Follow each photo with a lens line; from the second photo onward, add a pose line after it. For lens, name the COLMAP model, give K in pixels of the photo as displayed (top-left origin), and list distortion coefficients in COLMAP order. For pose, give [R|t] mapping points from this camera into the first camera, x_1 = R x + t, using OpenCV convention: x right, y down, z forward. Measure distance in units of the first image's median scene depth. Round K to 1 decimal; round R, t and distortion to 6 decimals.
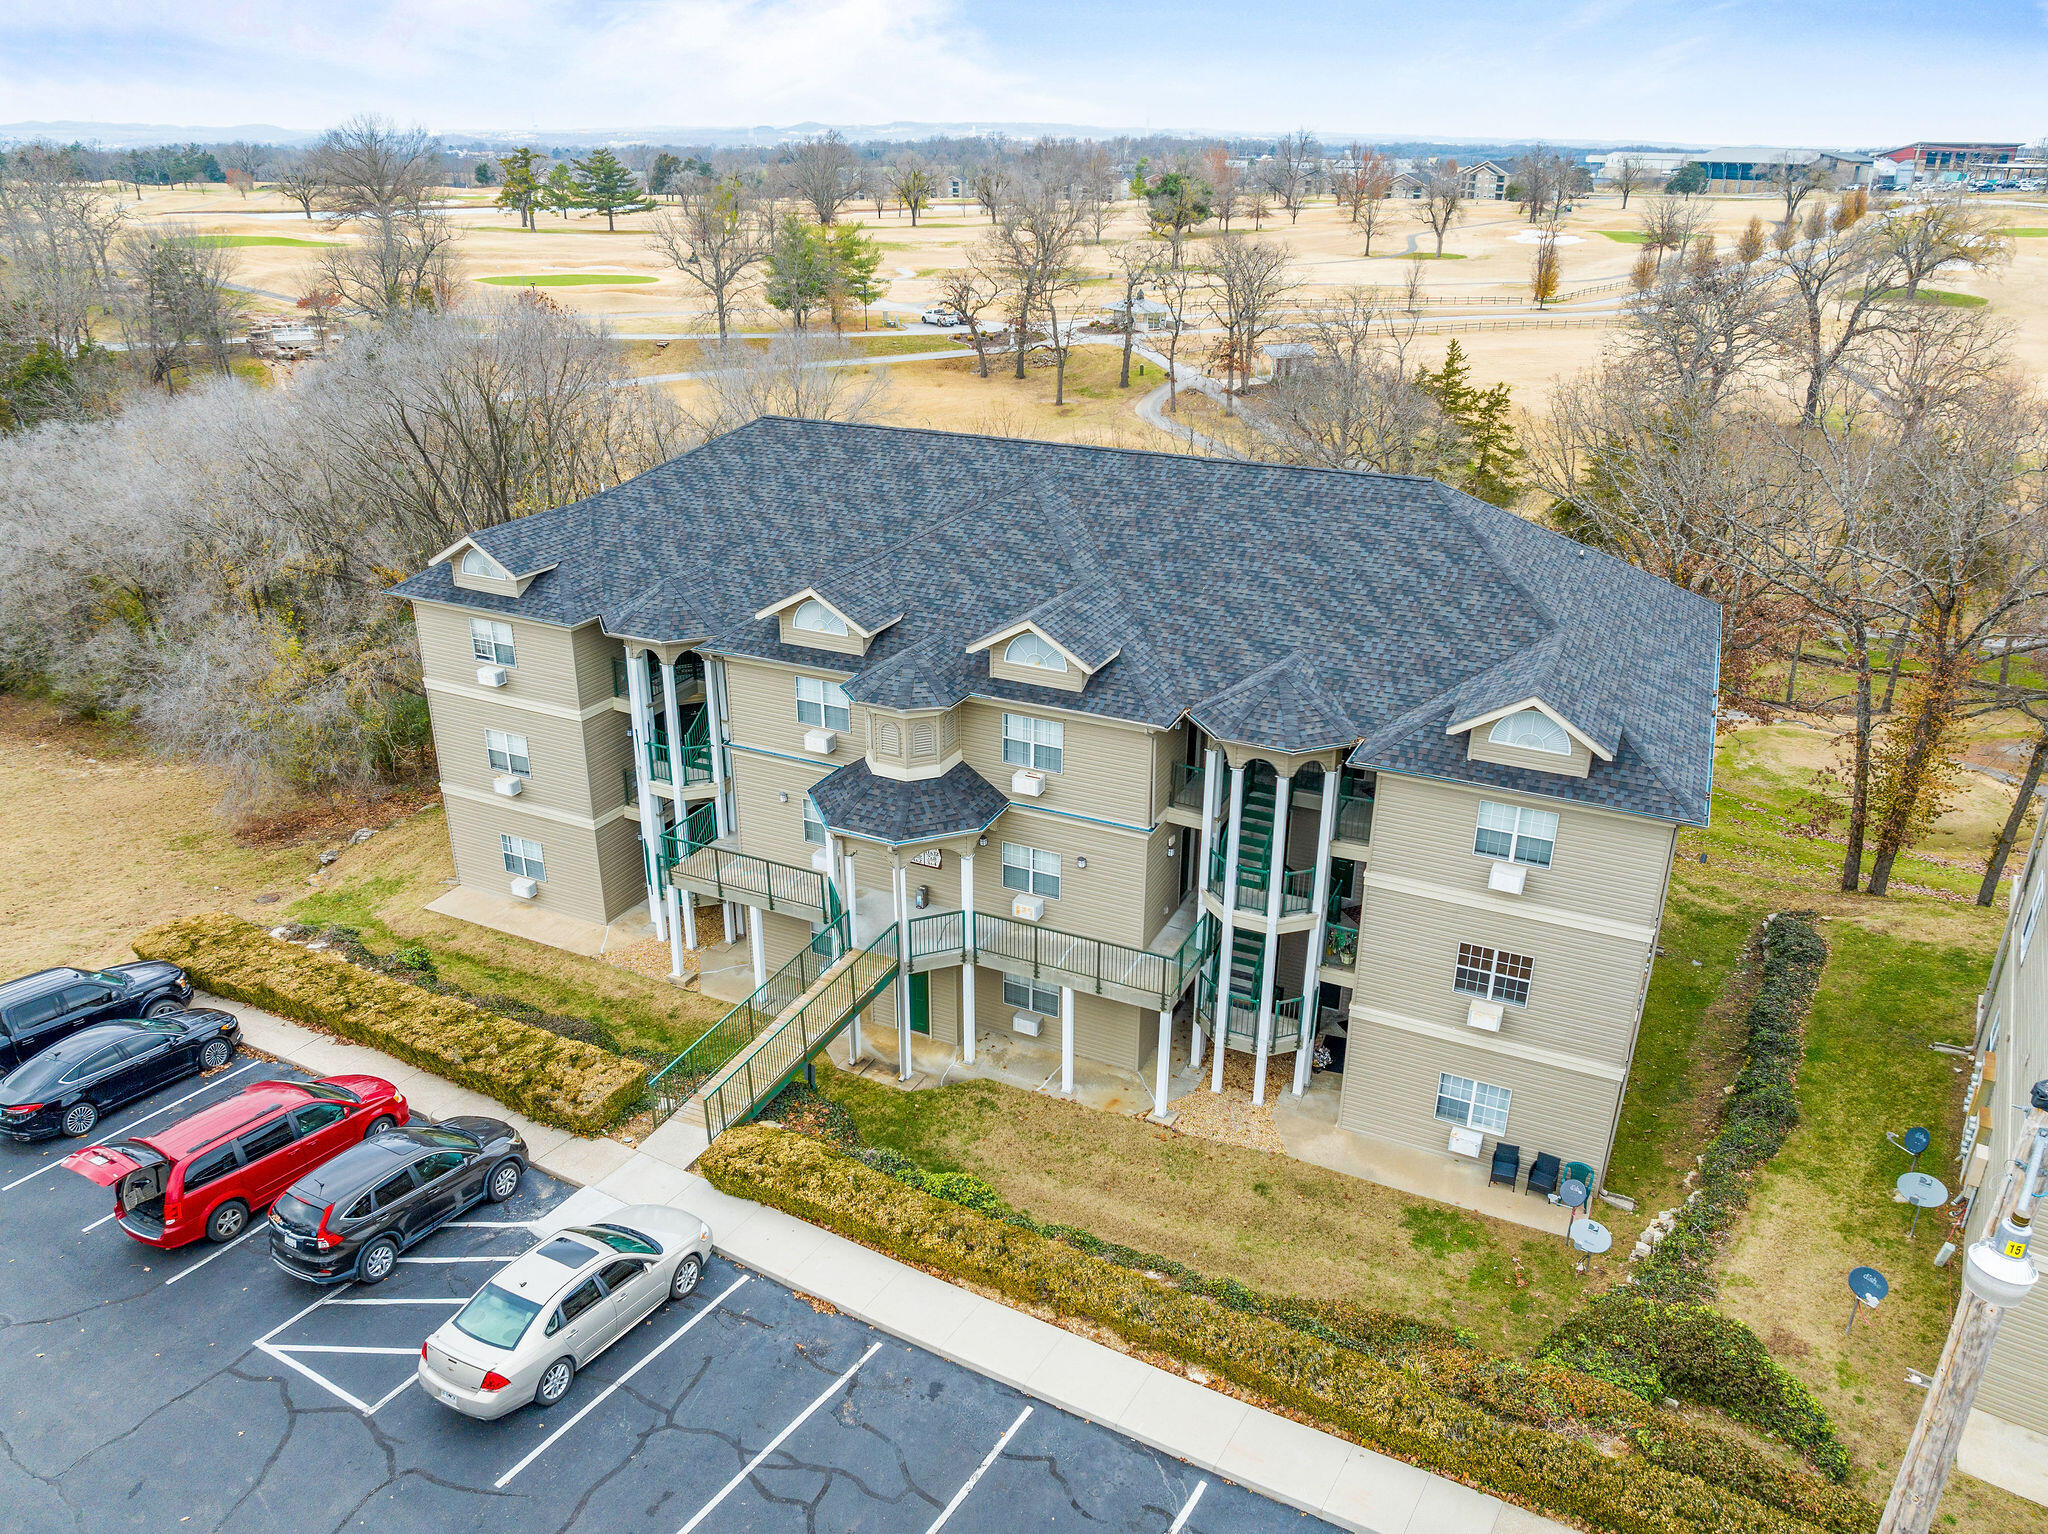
lens RADIAL K [[1452.5, 0, 1027.0], [0, 1452.5, 759.8], [0, 0, 1]] dist [-0.040183, 0.007052]
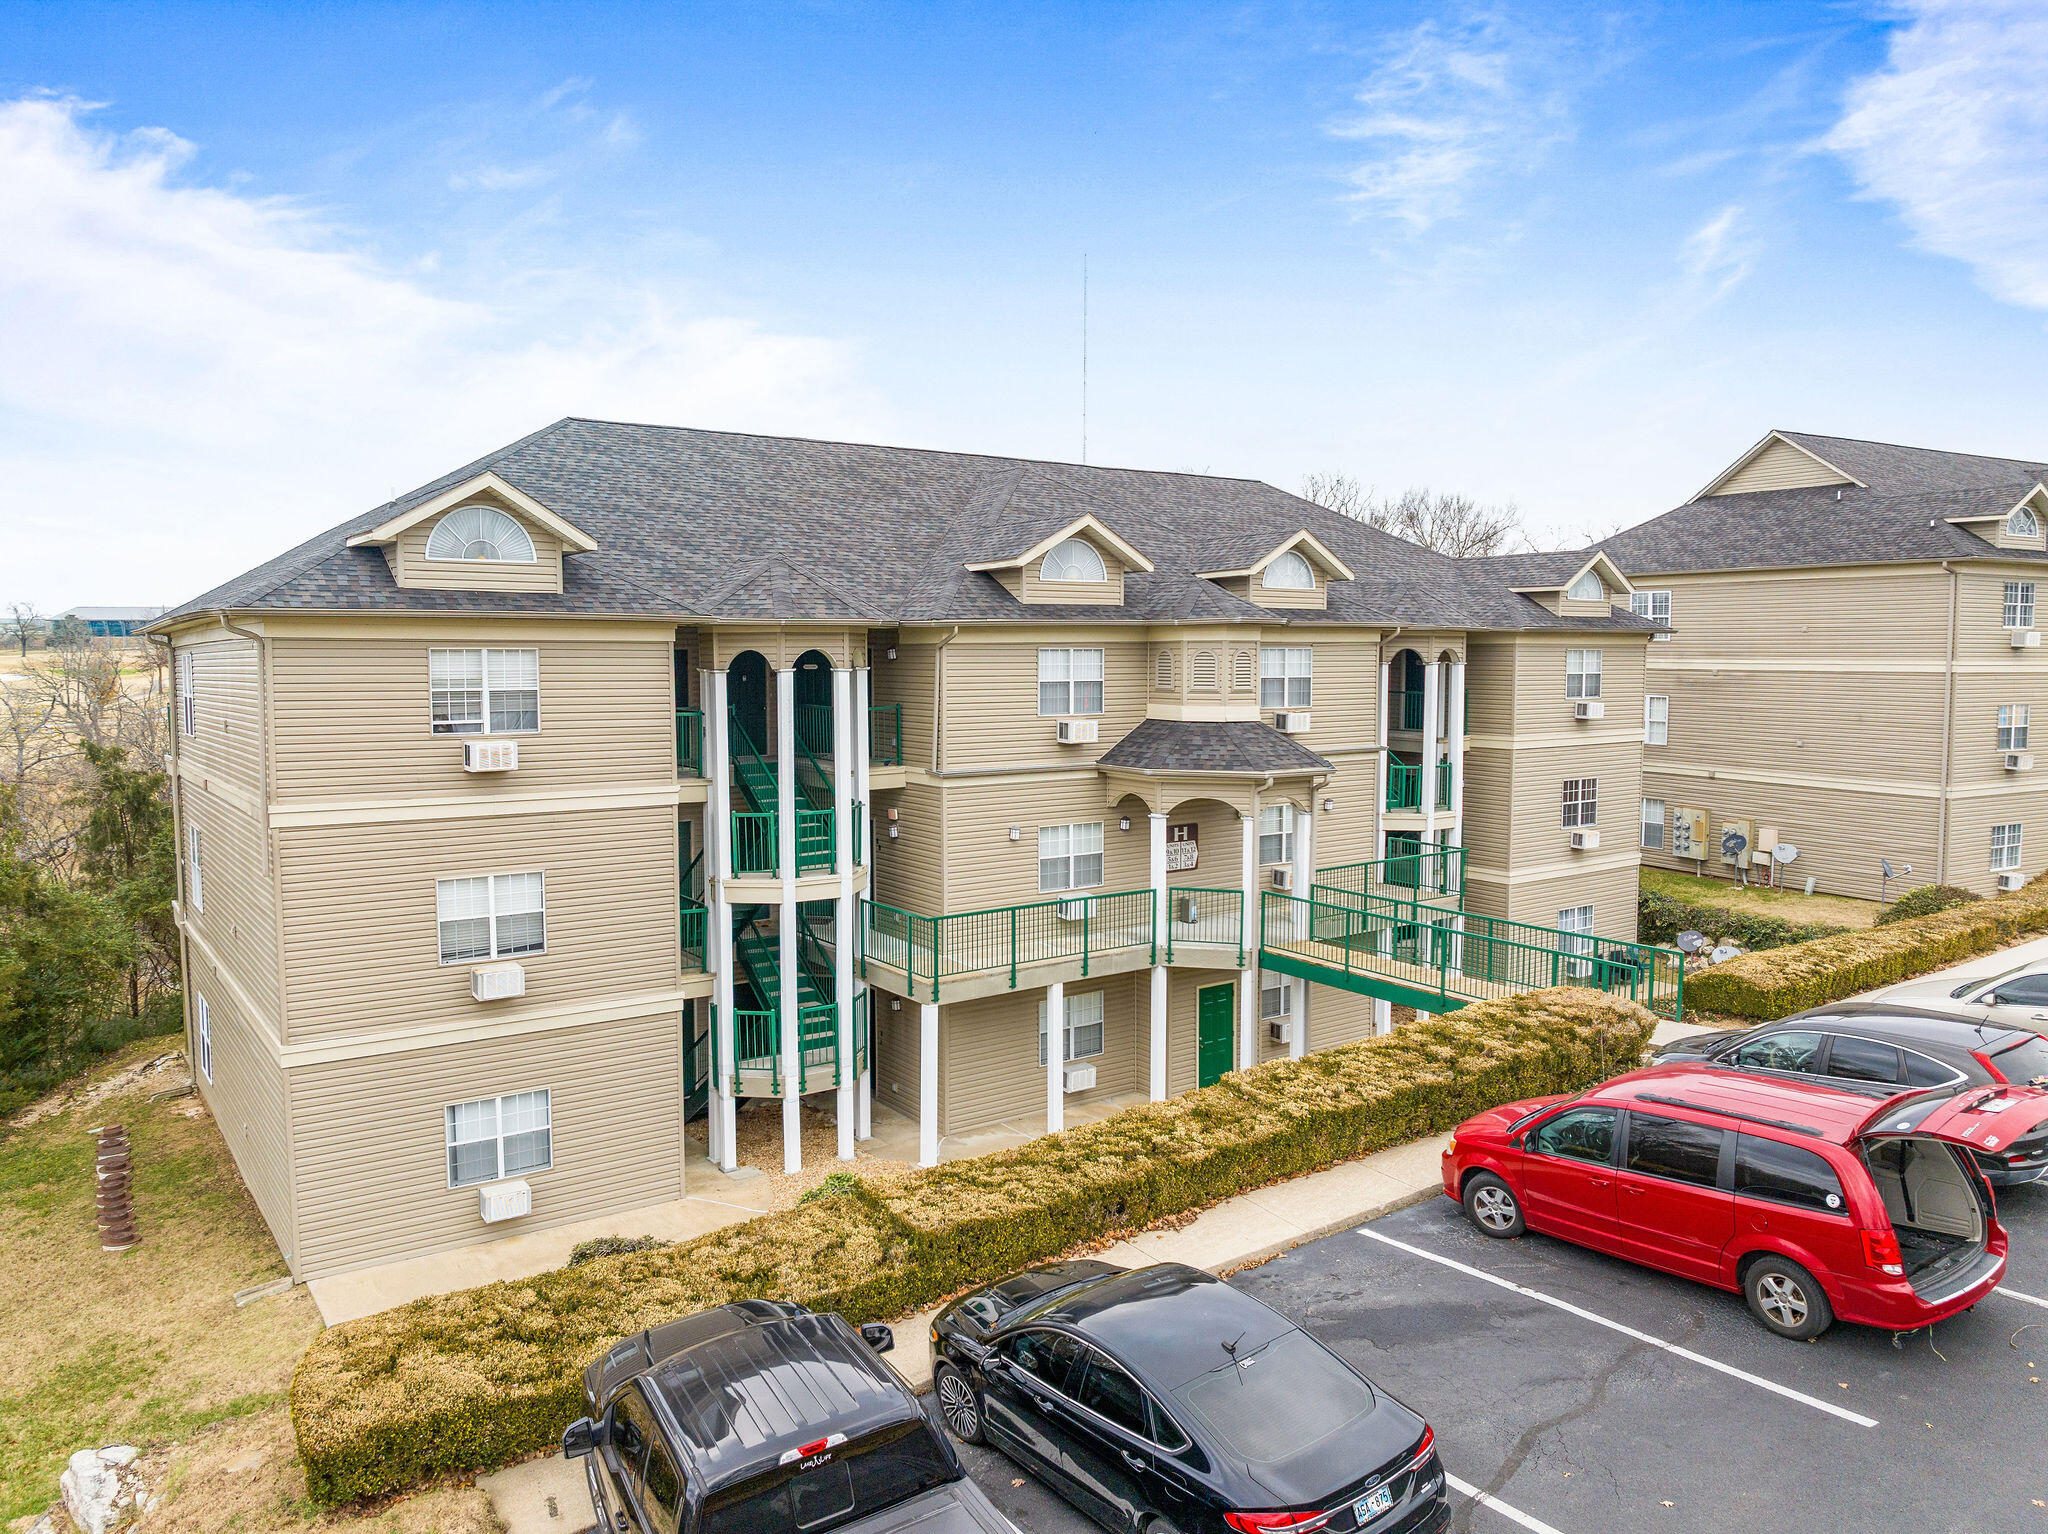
lens RADIAL K [[1452.5, 0, 1027.0], [0, 1452.5, 759.8], [0, 0, 1]] dist [-0.040183, 0.007052]
pose [[0.485864, -0.074858, 0.870823, -0.872758], [0.349070, 0.930037, -0.114811, 0.084482], [-0.801303, 0.359760, 0.478002, 0.712465]]
